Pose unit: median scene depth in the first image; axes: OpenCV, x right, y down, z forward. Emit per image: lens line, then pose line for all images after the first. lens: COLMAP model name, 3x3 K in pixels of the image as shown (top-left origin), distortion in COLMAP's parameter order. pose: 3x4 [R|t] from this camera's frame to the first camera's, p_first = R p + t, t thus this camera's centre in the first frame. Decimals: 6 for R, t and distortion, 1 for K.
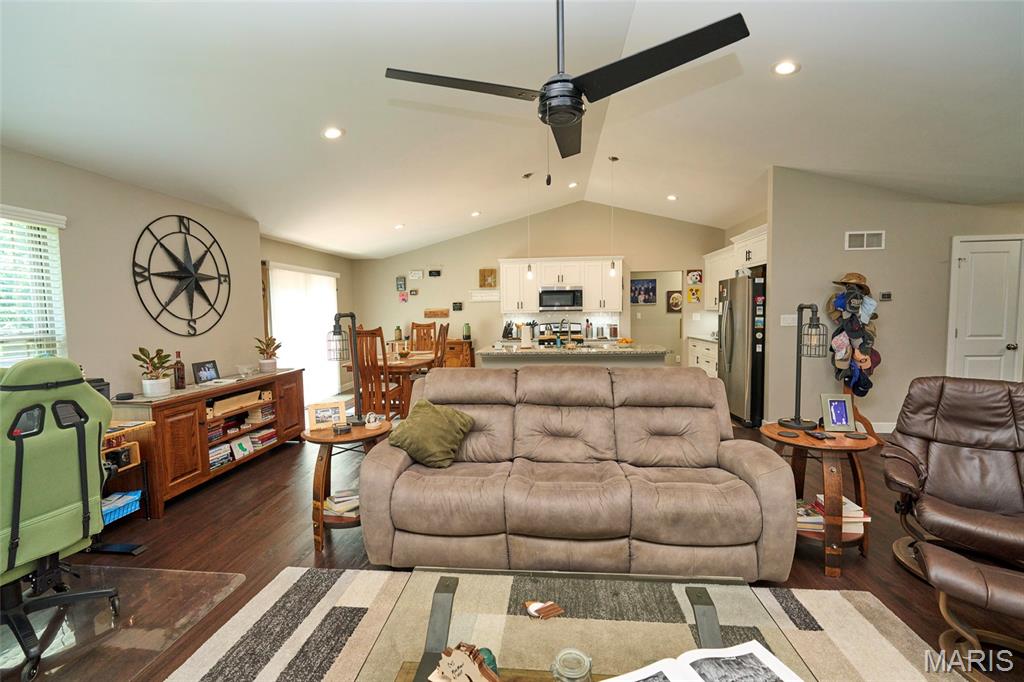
lens RADIAL K [[452.3, 0, 508.3], [0, 452.3, 342.3], [0, 0, 1]] dist [-0.010983, 0.001778]
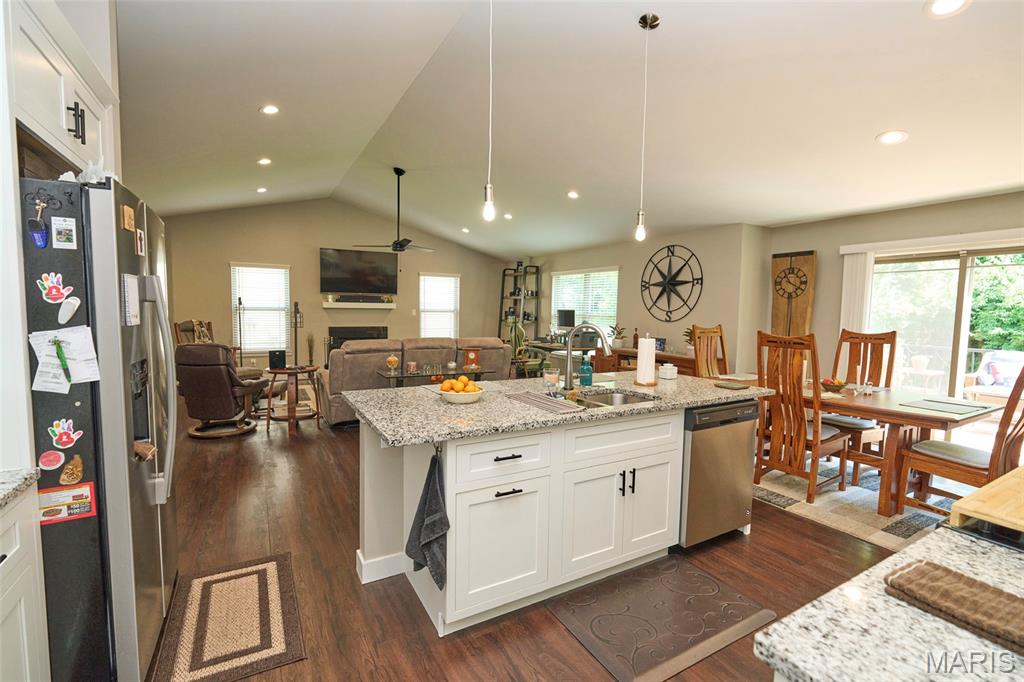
lens RADIAL K [[452.3, 0, 508.5], [0, 452.3, 342.8], [0, 0, 1]] dist [-0.010983, 0.001778]
pose [[-0.816926, 0.048628, -0.574688, 0.746488], [-0.041331, 0.988941, 0.142433, -0.161948], [0.575259, 0.140110, -0.805882, 2.232795]]
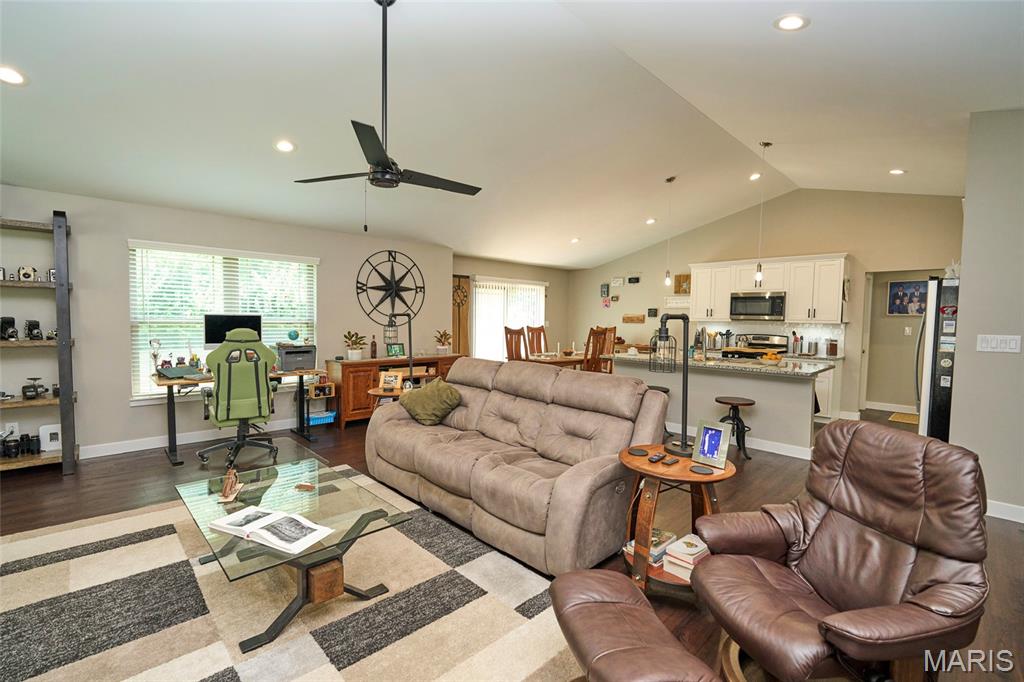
lens RADIAL K [[452.3, 0, 509.2], [0, 452.3, 342.2], [0, 0, 1]] dist [-0.010983, 0.001778]
pose [[0.761355, 0.064039, -0.645165, 0.712731], [-0.071805, 0.997317, 0.014256, -0.012495], [0.644346, 0.035472, 0.763911, 0.070854]]
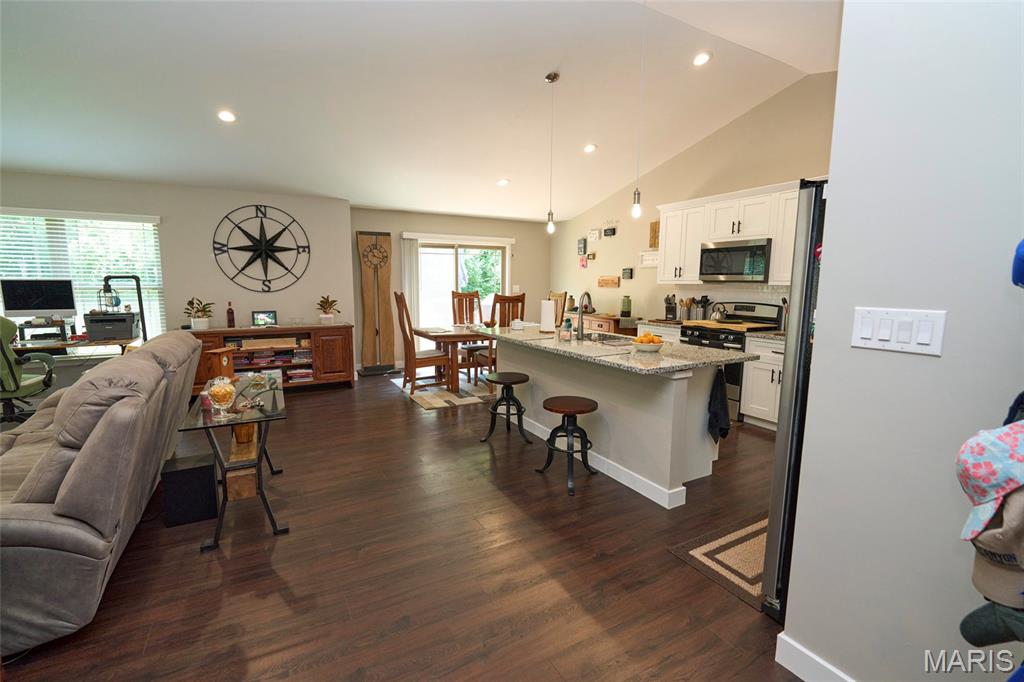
lens RADIAL K [[452.3, 0, 509.2], [0, 452.3, 342.3], [0, 0, 1]] dist [-0.010983, 0.001778]
pose [[0.568034, 0.130174, -0.812645, 1.003706], [-0.073155, 0.991490, 0.107687, -0.074161], [0.819747, -0.001721, 0.572723, 0.932350]]
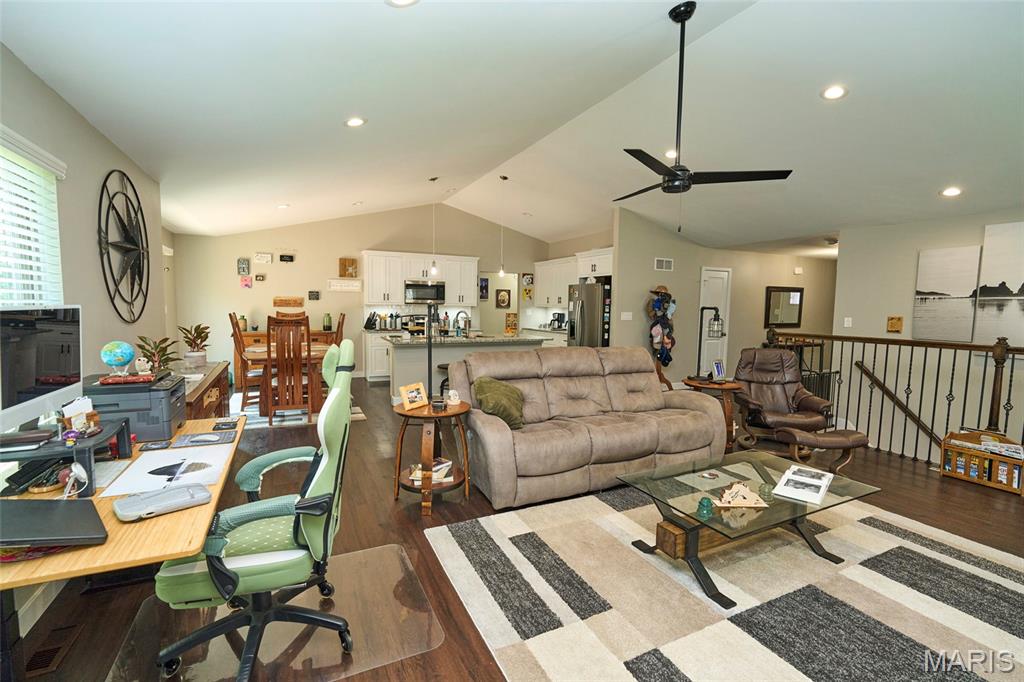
lens RADIAL K [[452.3, 0, 509.1], [0, 452.3, 342.8], [0, 0, 1]] dist [-0.010983, 0.001778]
pose [[0.850240, -0.013941, 0.526210, -0.632022], [0.005533, 0.999831, 0.017548, 0.011884], [-0.526365, -0.012009, 0.850174, -0.040619]]
